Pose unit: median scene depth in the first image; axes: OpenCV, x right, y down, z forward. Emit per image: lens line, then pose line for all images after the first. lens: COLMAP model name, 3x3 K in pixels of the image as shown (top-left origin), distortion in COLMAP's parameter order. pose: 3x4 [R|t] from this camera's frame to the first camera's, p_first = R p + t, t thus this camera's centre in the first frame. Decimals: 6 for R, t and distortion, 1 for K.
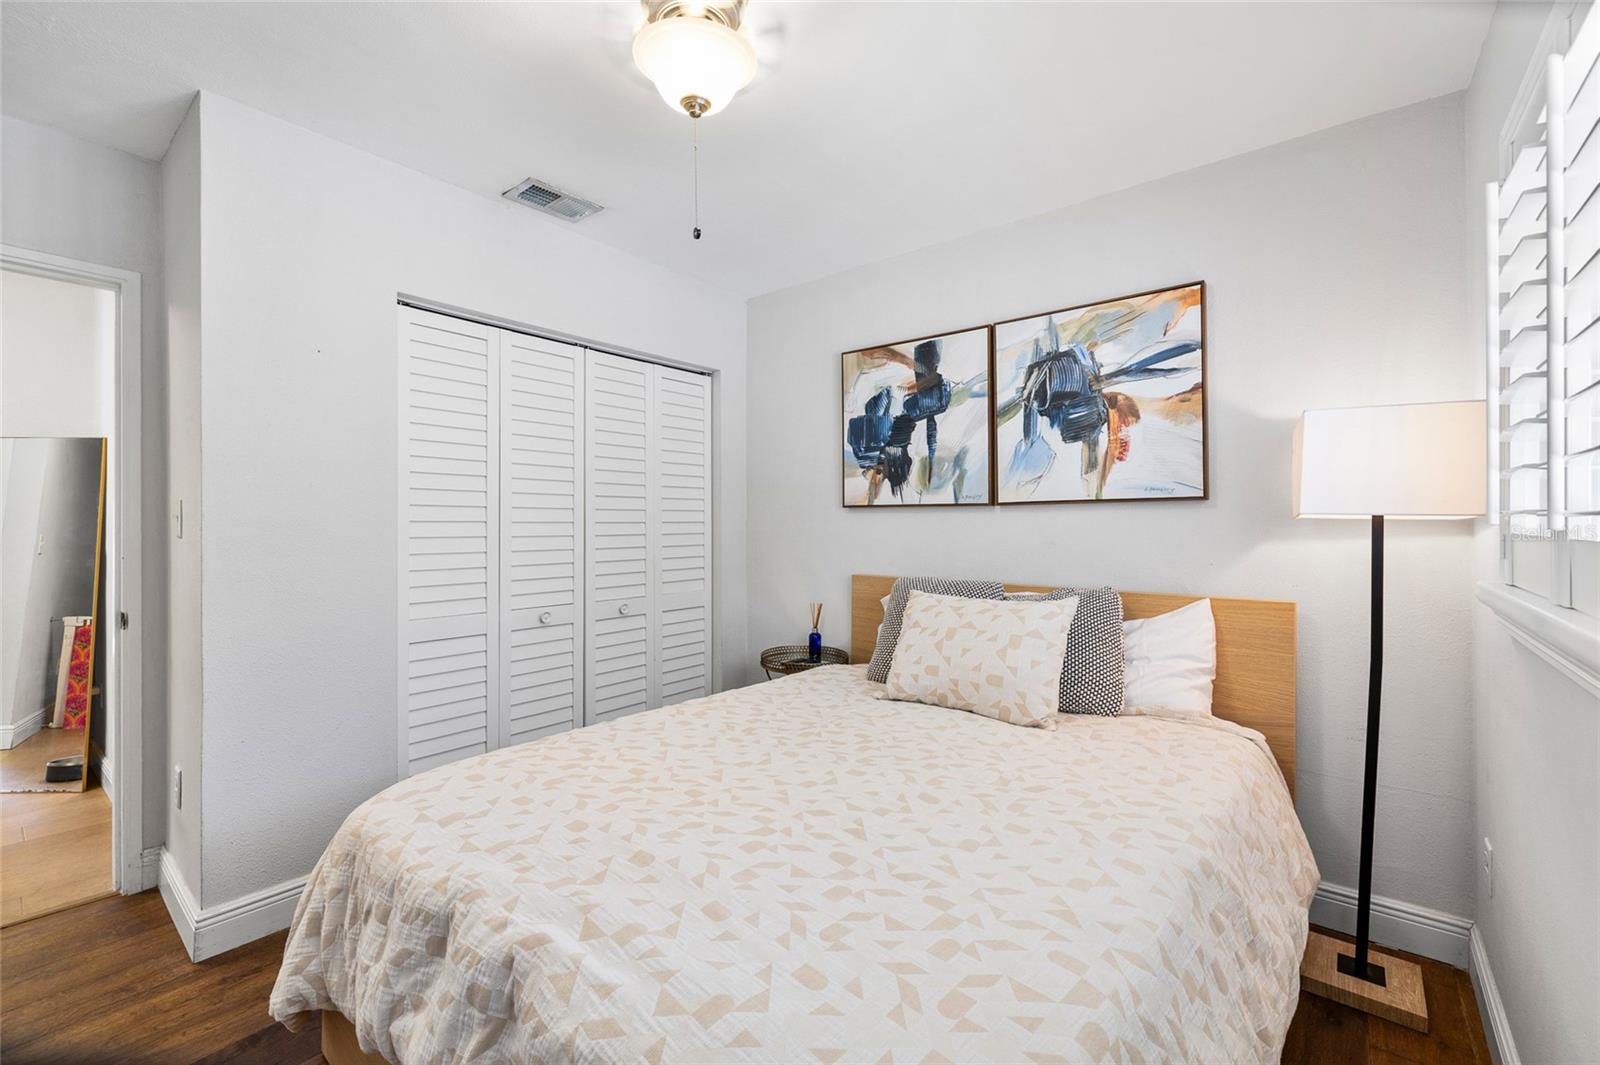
lens RADIAL K [[675.6, 0, 800.0], [0, 675.6, 532.5], [0, 0, 1]] dist [0.000465, 0.000524]
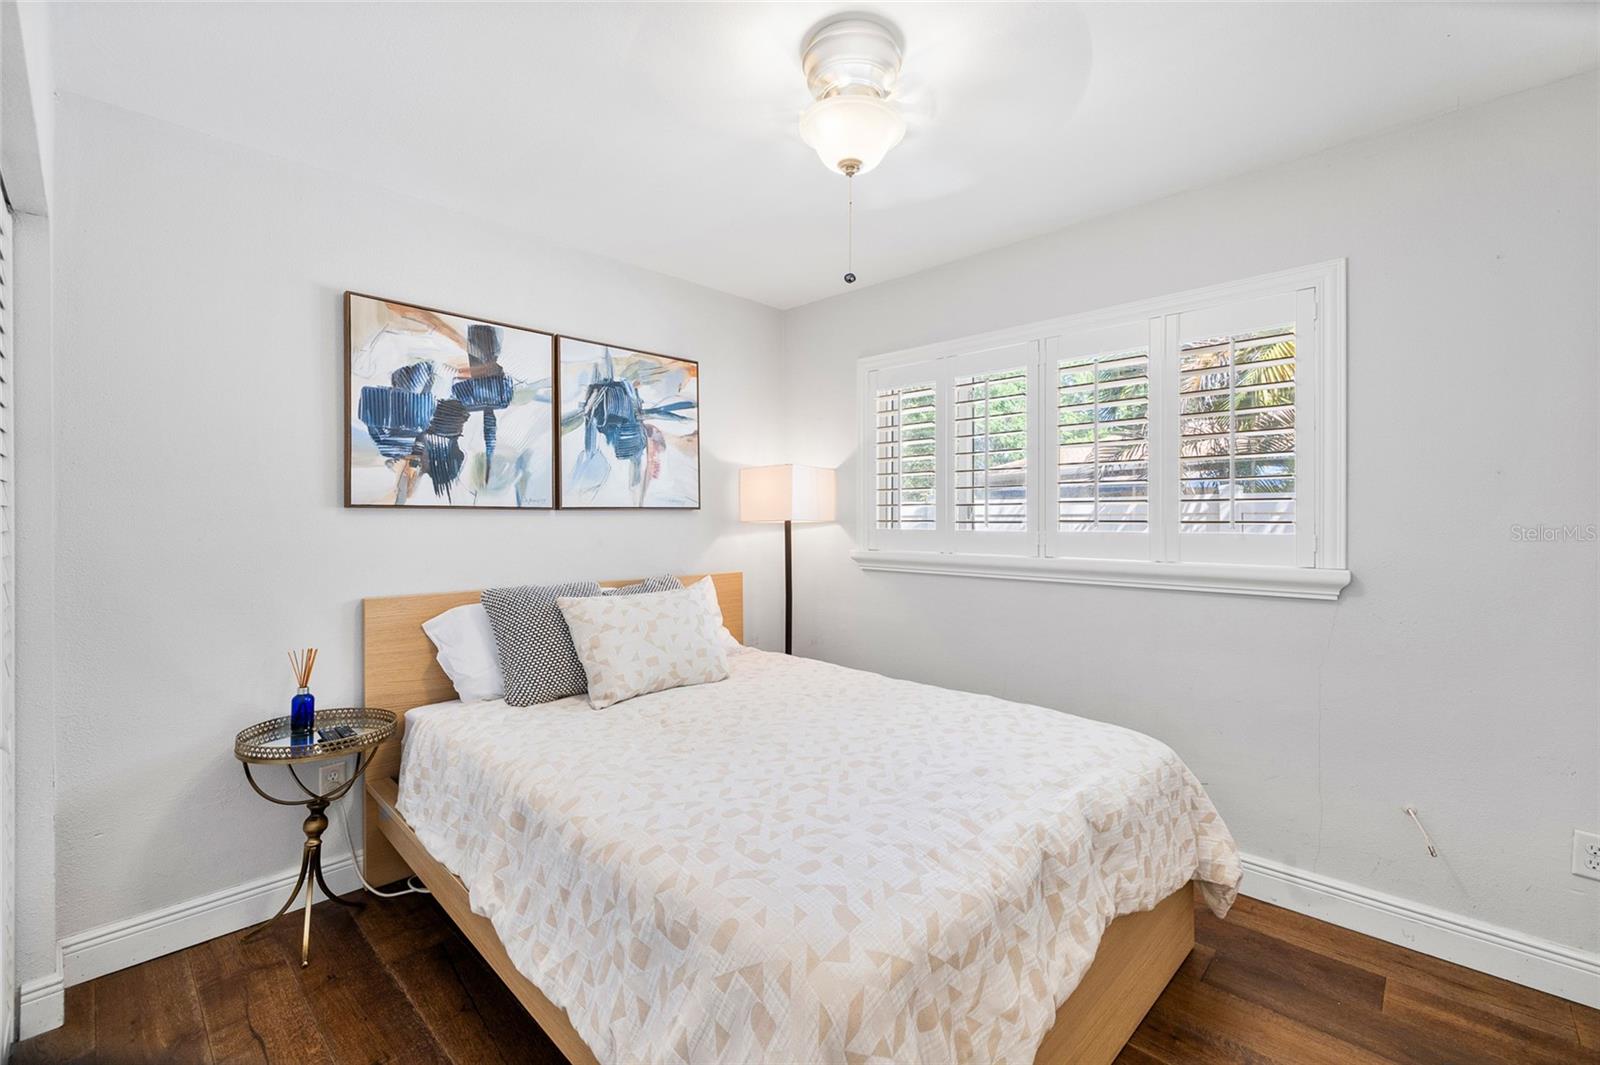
lens RADIAL K [[675.6, 0, 800.0], [0, 675.6, 532.5], [0, 0, 1]] dist [0.000465, 0.000524]
pose [[0.080488, -0.020416, 0.996547, -0.720944], [0.016584, 0.999679, 0.019141, -0.018952], [-0.996618, 0.014986, 0.080800, 0.548130]]
